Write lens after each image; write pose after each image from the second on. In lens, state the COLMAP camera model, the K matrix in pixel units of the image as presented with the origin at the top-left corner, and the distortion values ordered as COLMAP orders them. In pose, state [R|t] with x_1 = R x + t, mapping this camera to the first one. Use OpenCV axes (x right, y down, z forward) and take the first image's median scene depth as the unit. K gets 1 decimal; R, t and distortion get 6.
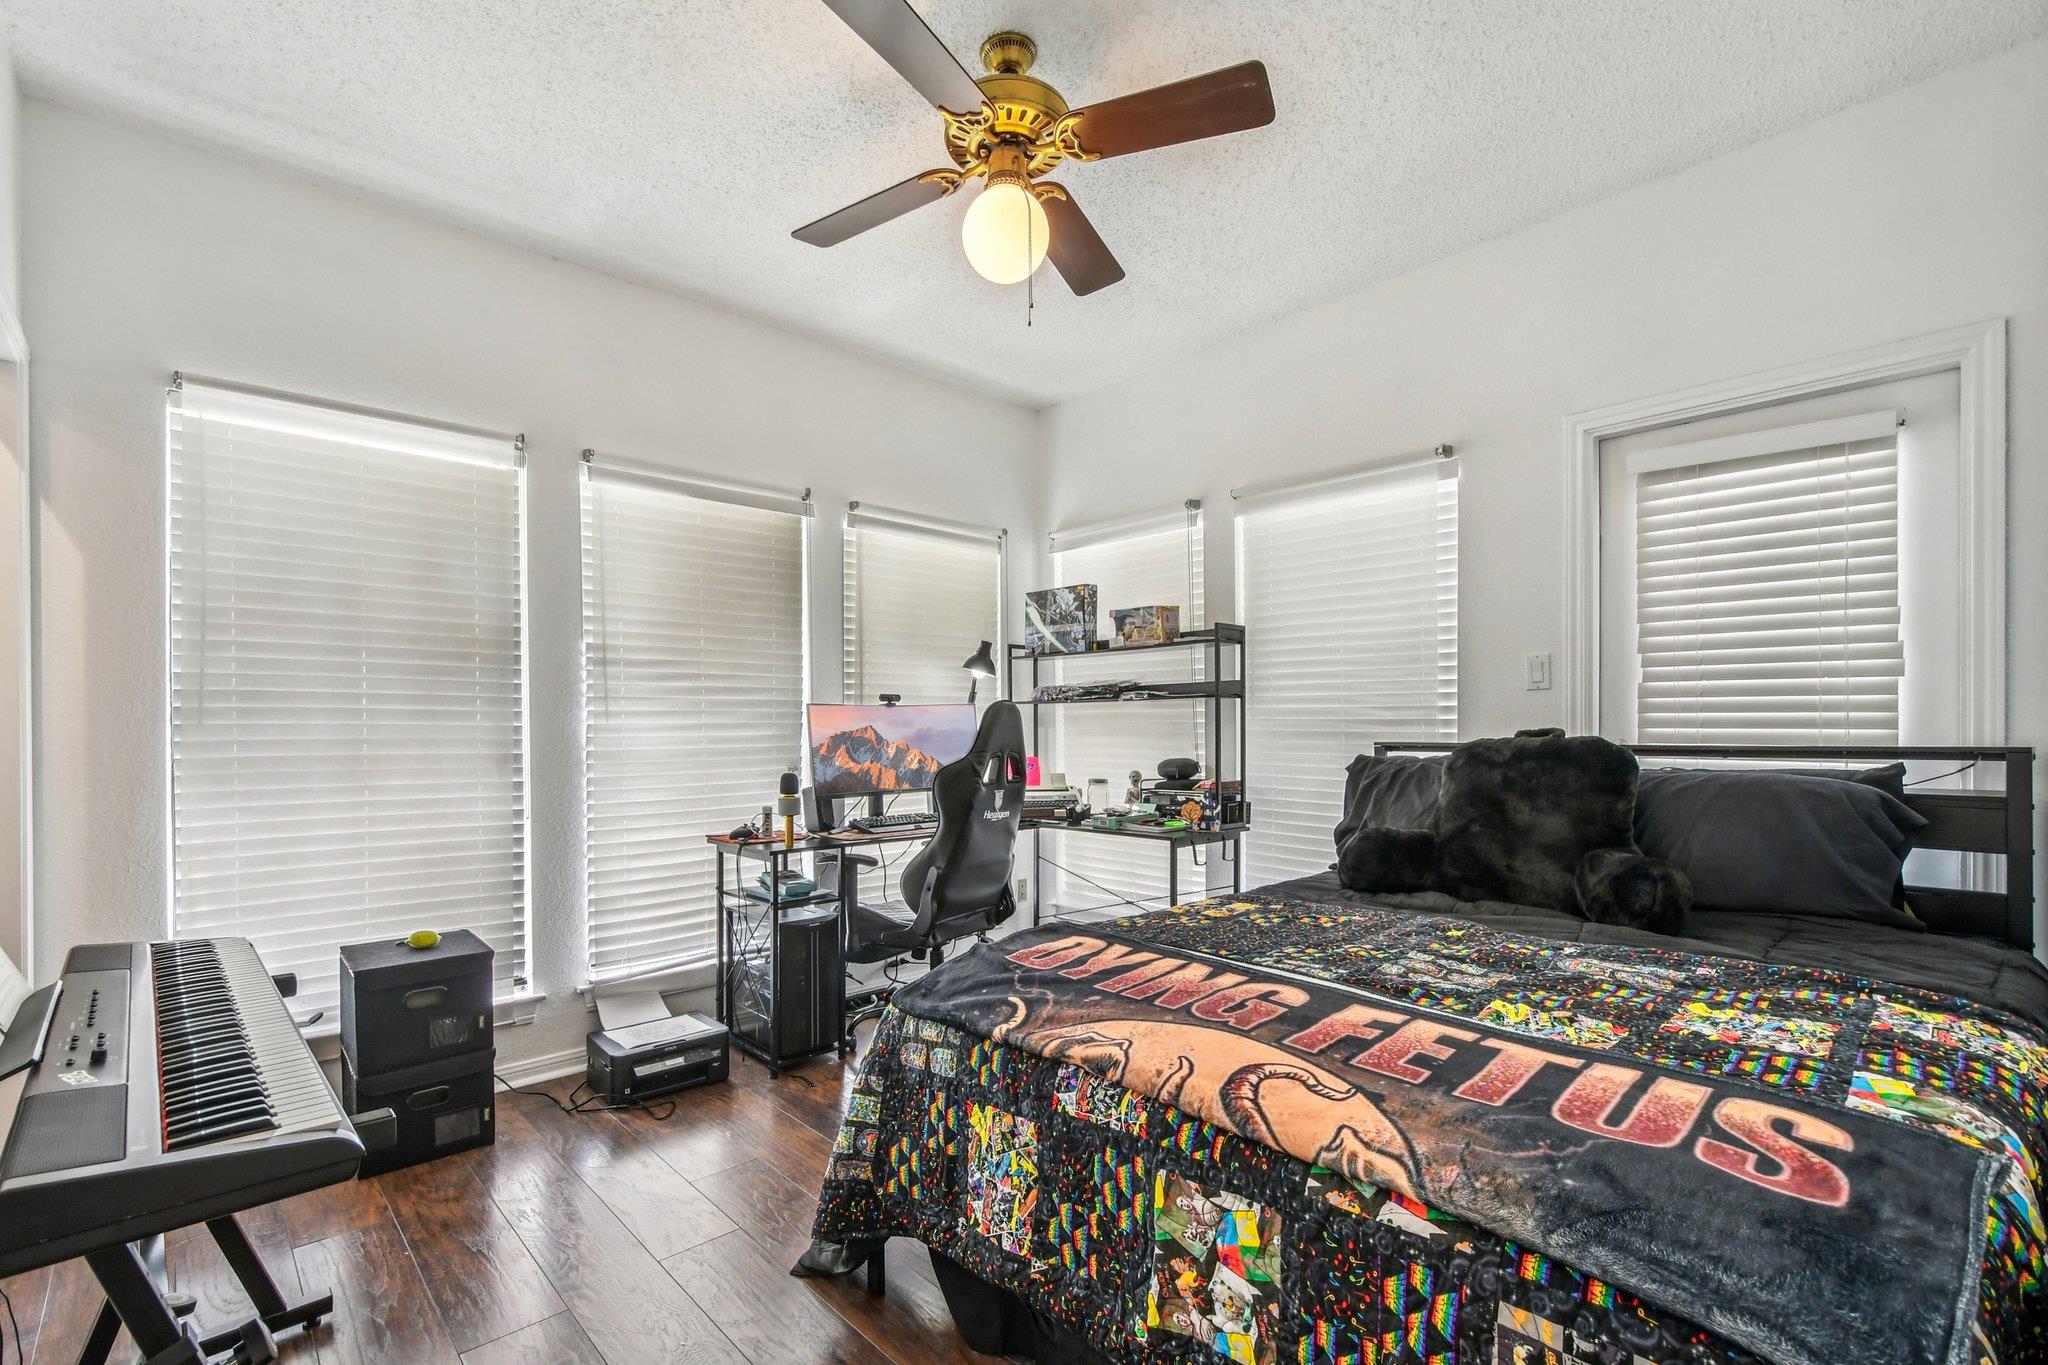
lens RADIAL K [[904.9, 0, 1019.0], [0, 904.9, 713.7], [0, 0, 1]] dist [-0.001315, -0.000993]
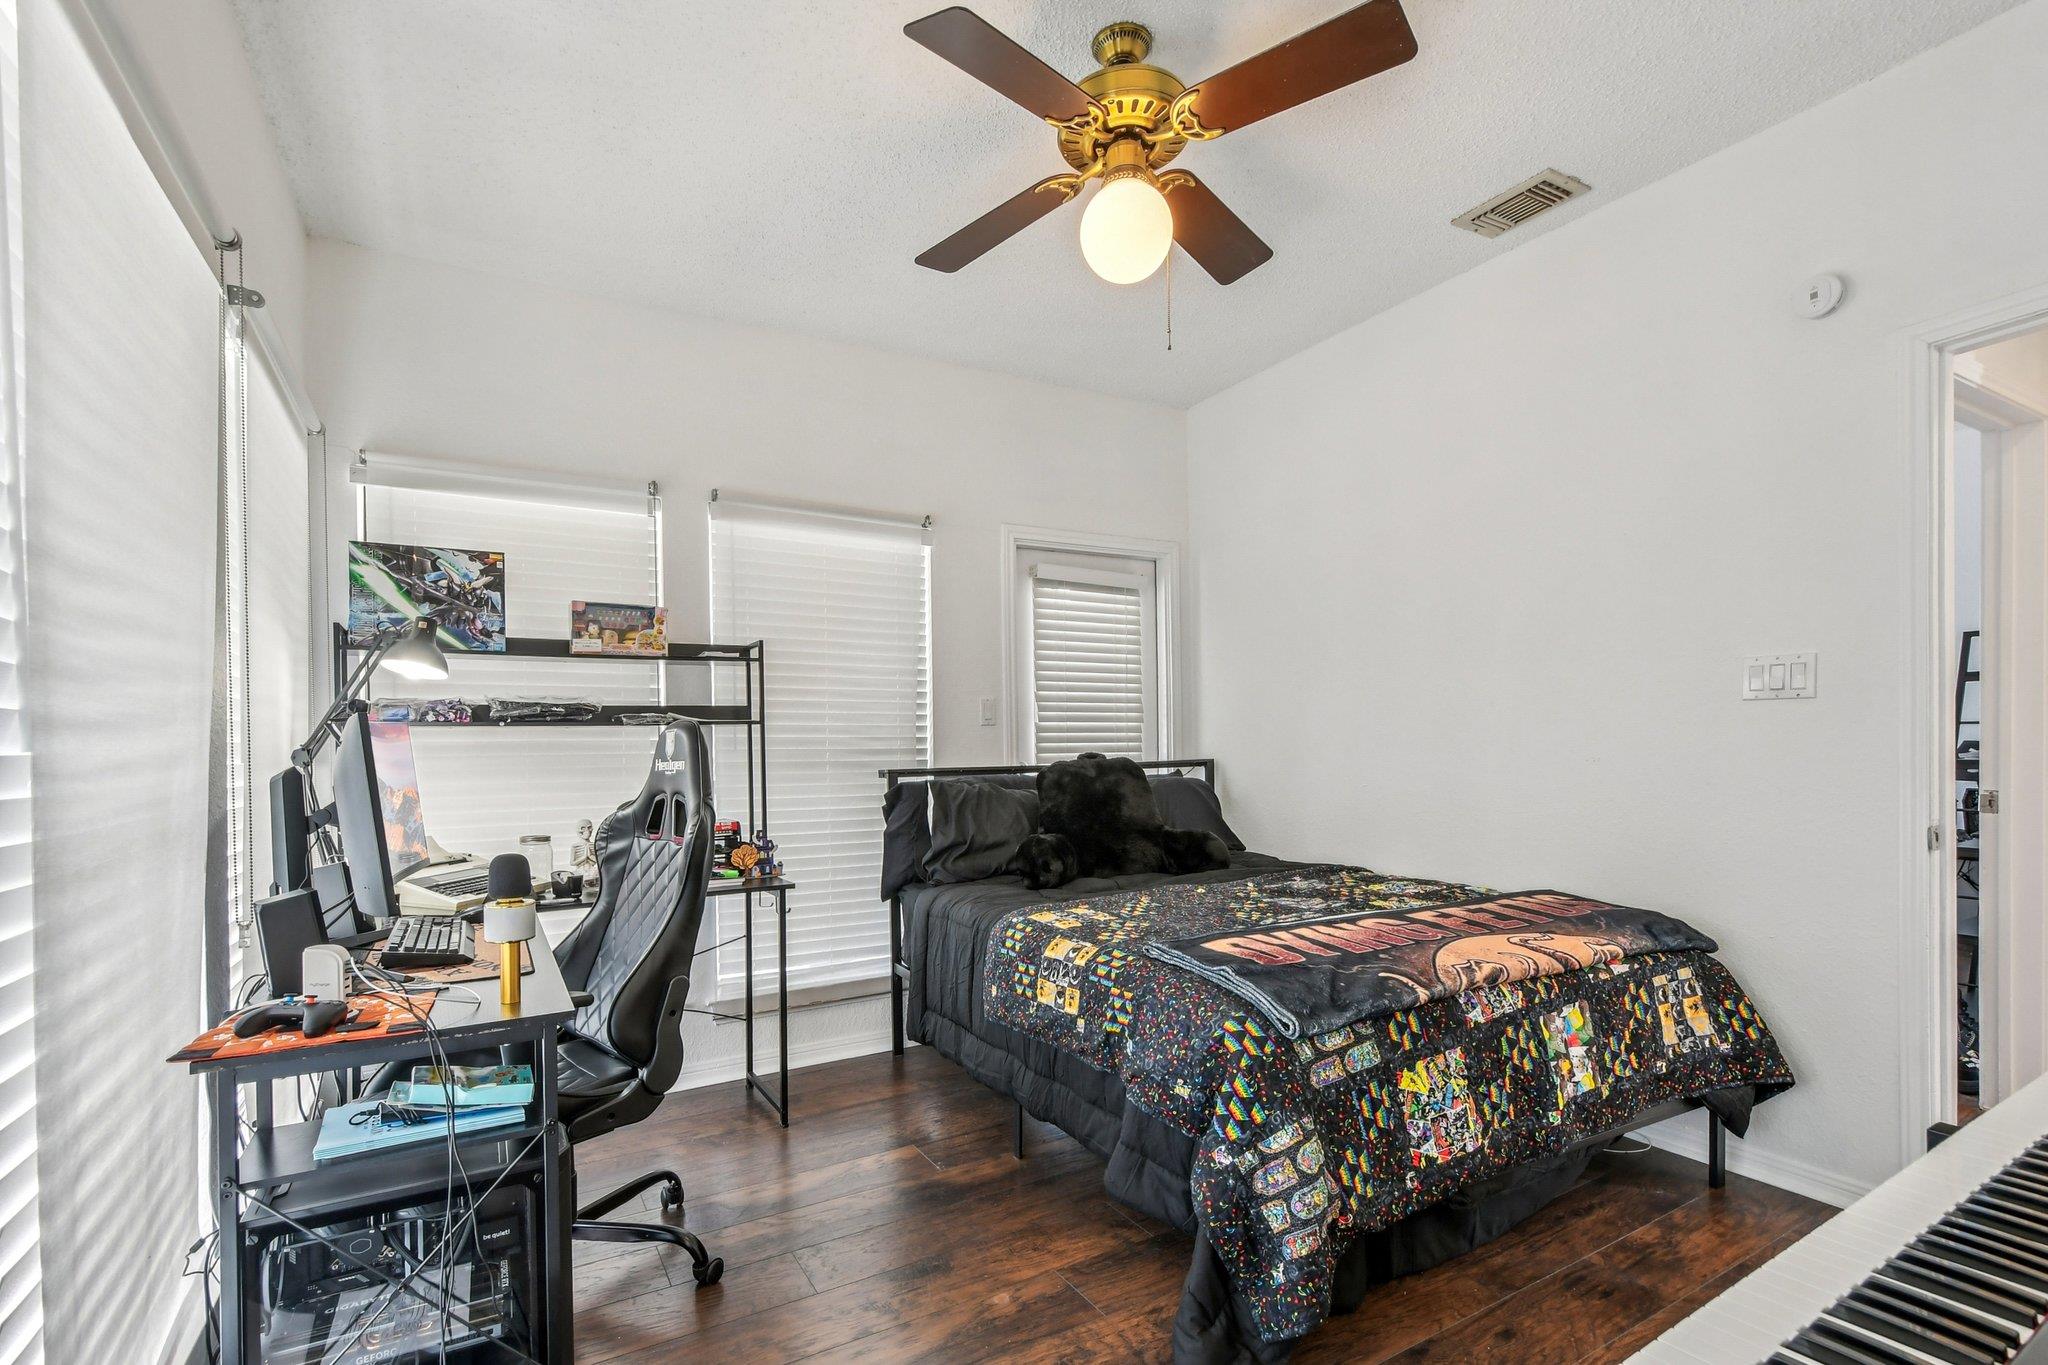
lens RADIAL K [[910.6, 0, 1017.0], [0, 910.6, 742.3], [0, 0, 1]] dist [0.001268, -0.004280]
pose [[0.241951, 0.008283, 0.970253, -0.964018], [0.005939, 0.999932, -0.010017, 0.016621], [-0.970270, 0.008186, 0.241886, 0.887099]]
